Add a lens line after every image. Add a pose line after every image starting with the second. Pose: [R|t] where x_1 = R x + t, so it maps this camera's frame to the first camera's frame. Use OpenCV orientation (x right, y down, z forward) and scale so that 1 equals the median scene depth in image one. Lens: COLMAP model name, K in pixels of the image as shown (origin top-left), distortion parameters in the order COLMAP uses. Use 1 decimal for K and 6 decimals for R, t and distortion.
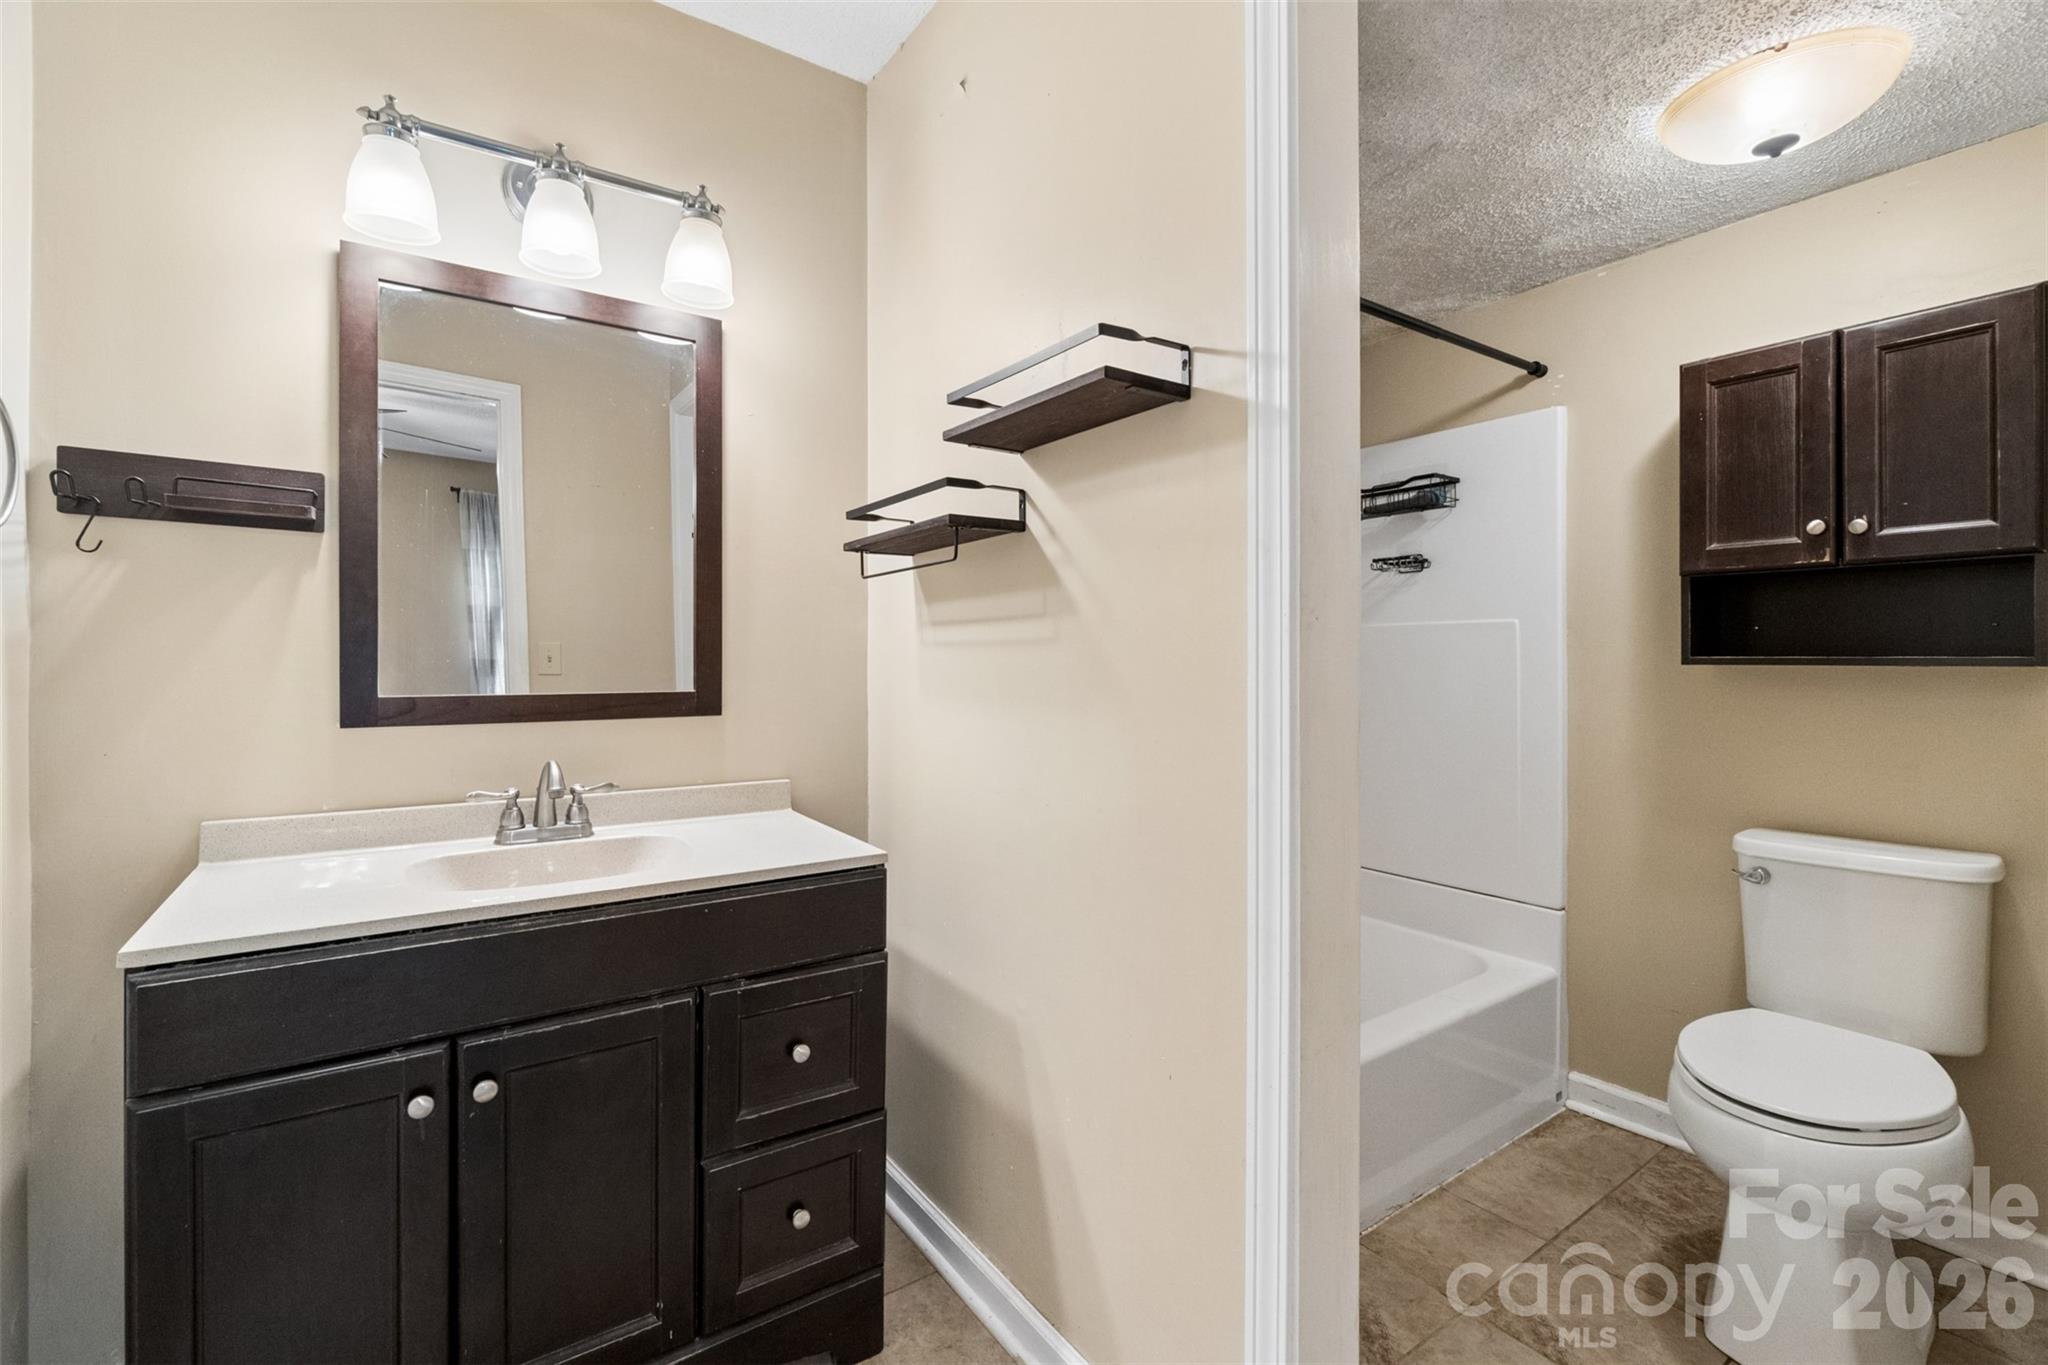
lens RADIAL K [[890.7, 0, 1007.8], [0, 890.7, 650.7], [0, 0, 1]] dist [-0.008735, 0.002026]
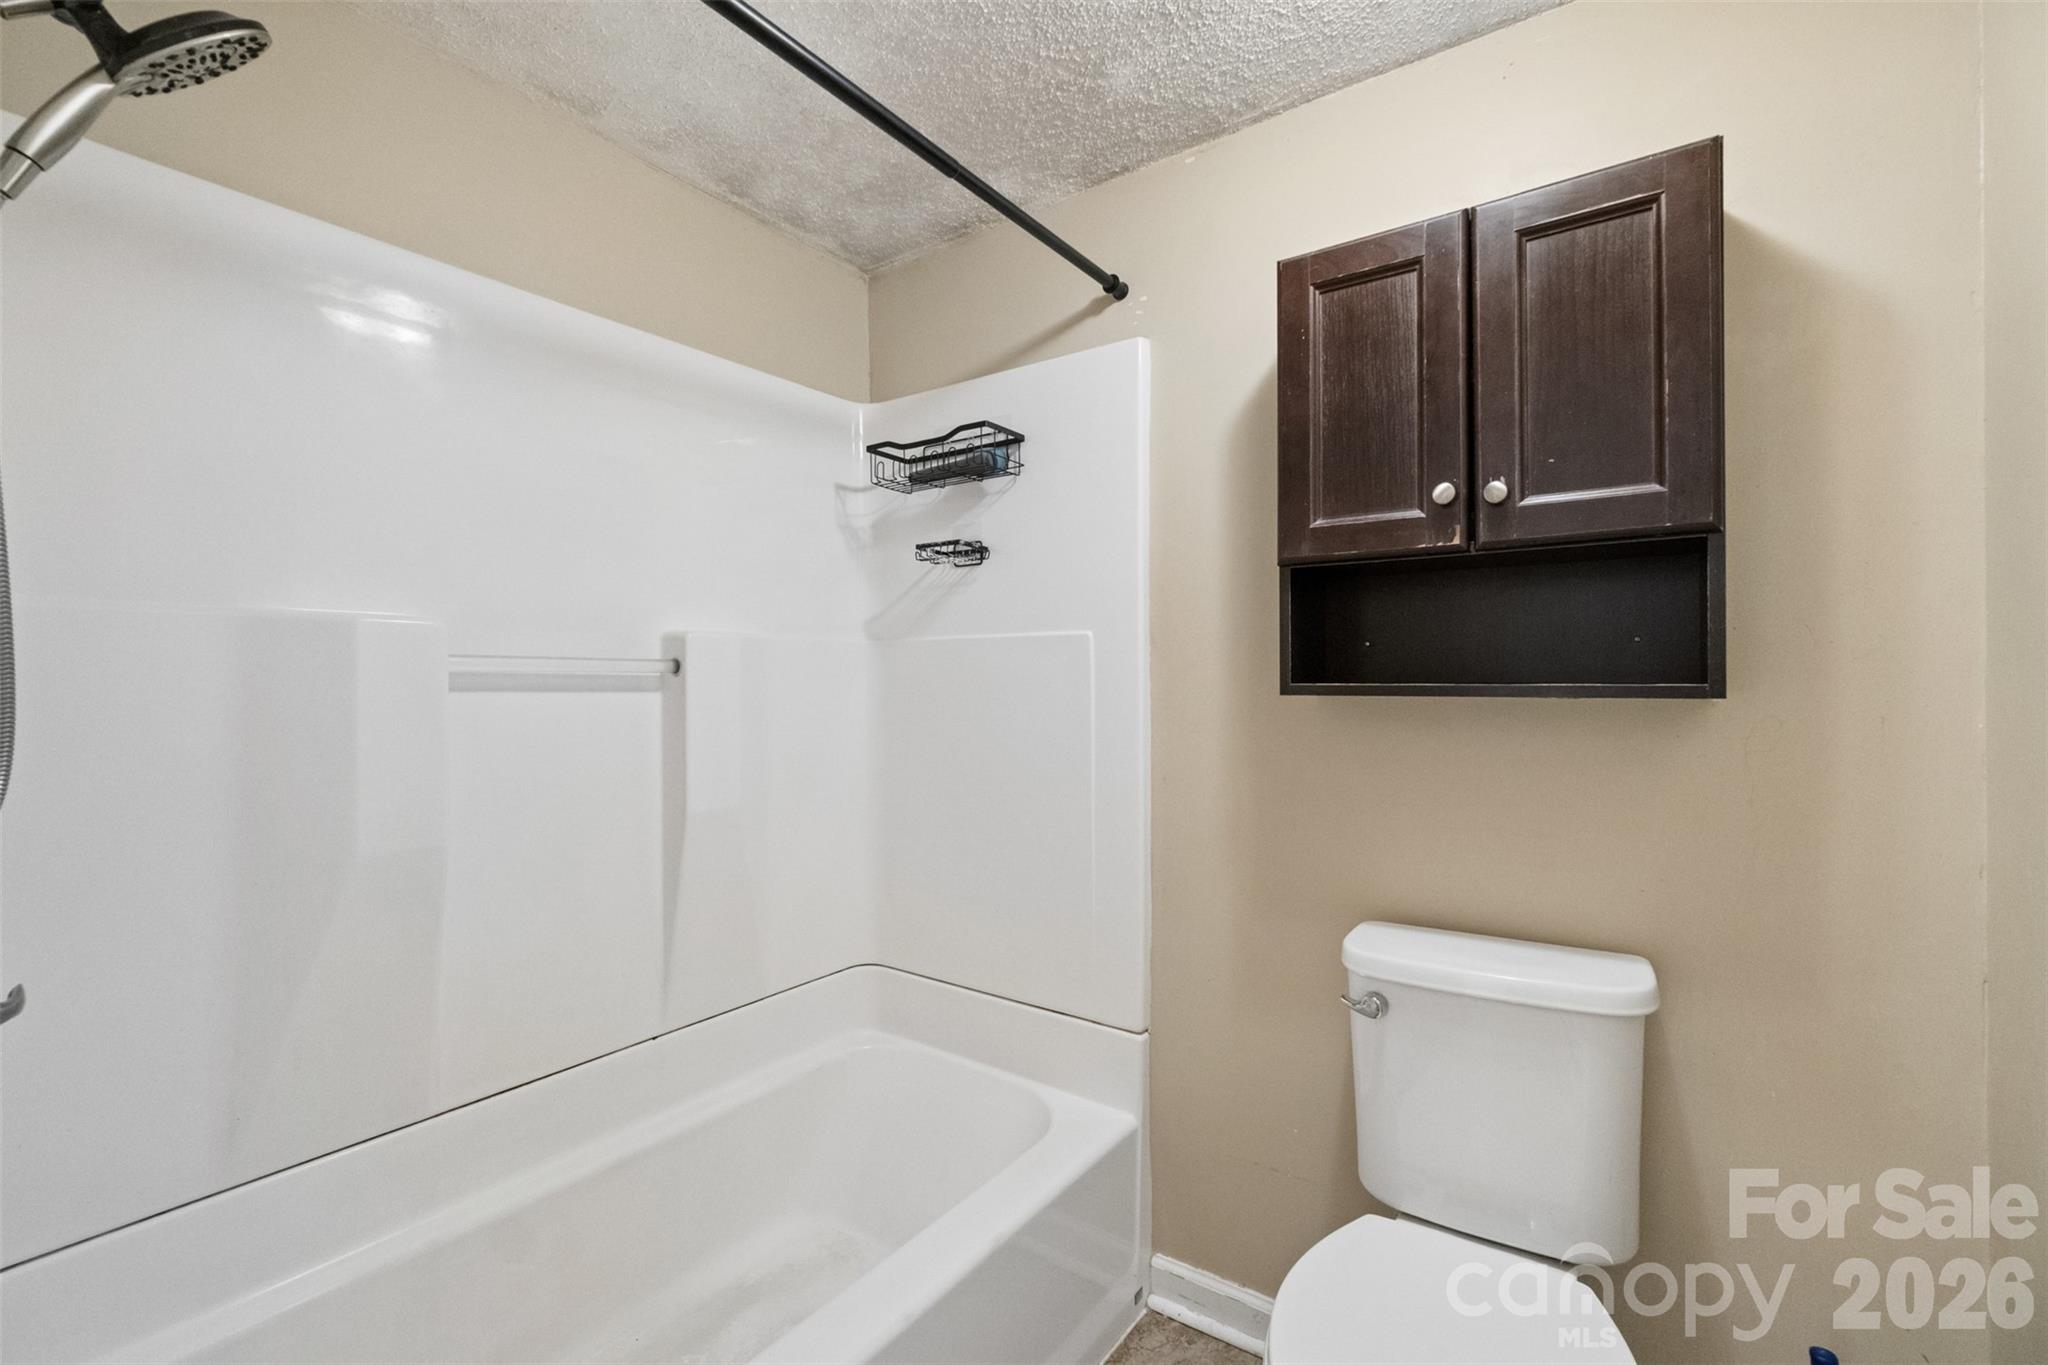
lens RADIAL K [[890.7, 0, 1018.3], [0, 890.7, 671.5], [0, 0, 1]] dist [-0.008735, 0.002026]
pose [[0.938562, -0.000504, 0.345111, 0.340309], [0.000629, 1.000000, -0.000249, -0.002724], [-0.345111, 0.000451, 0.938562, 0.433365]]
